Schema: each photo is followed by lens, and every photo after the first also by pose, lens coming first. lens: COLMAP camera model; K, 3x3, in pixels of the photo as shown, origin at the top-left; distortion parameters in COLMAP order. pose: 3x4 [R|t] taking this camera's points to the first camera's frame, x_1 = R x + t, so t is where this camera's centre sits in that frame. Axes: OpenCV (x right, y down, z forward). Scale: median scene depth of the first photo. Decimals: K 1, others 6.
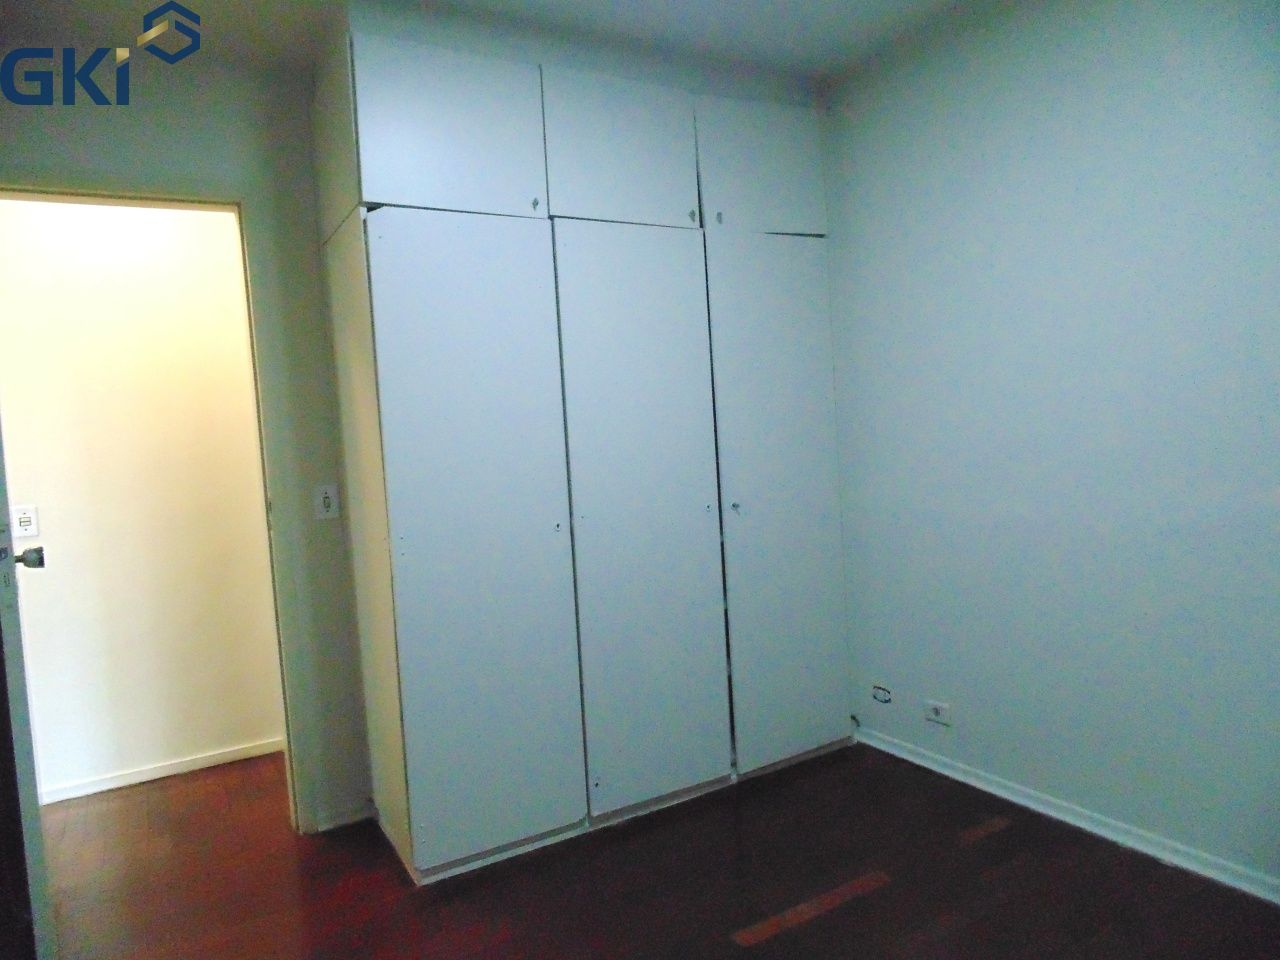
lens RADIAL K [[846.9, 0, 641.1], [0, 846.9, 480.4], [0, 0, 1]] dist [-0.038061, 0.010416]
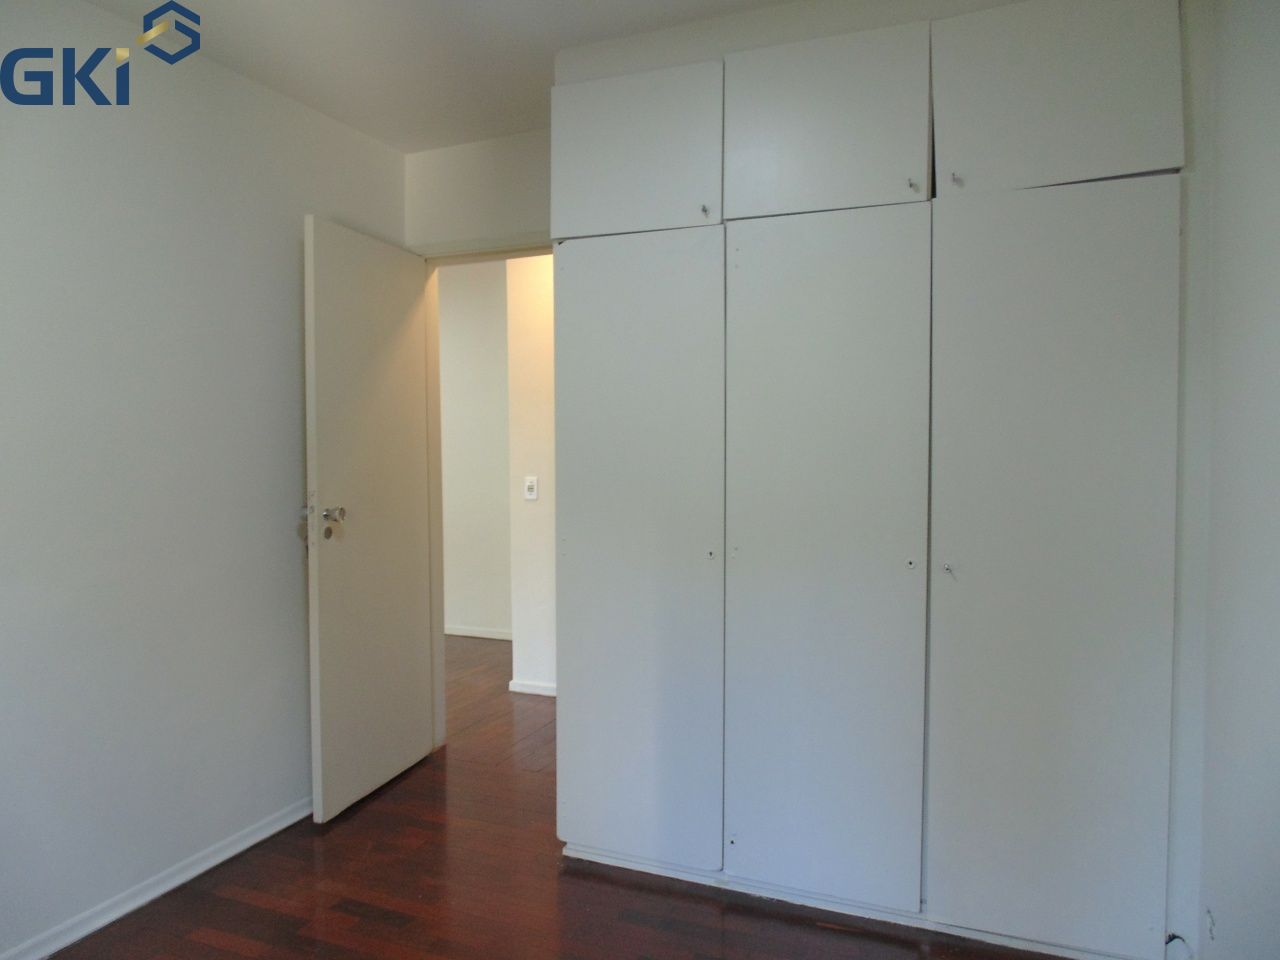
lens RADIAL K [[846.9, 0, 642.7], [0, 846.9, 475.3], [0, 0, 1]] dist [-0.038061, 0.010416]
pose [[0.601746, 0.094756, -0.793047, 0.596693], [-0.072343, 0.995322, 0.064033, -0.089032], [0.795405, 0.018840, 0.605786, 0.377668]]
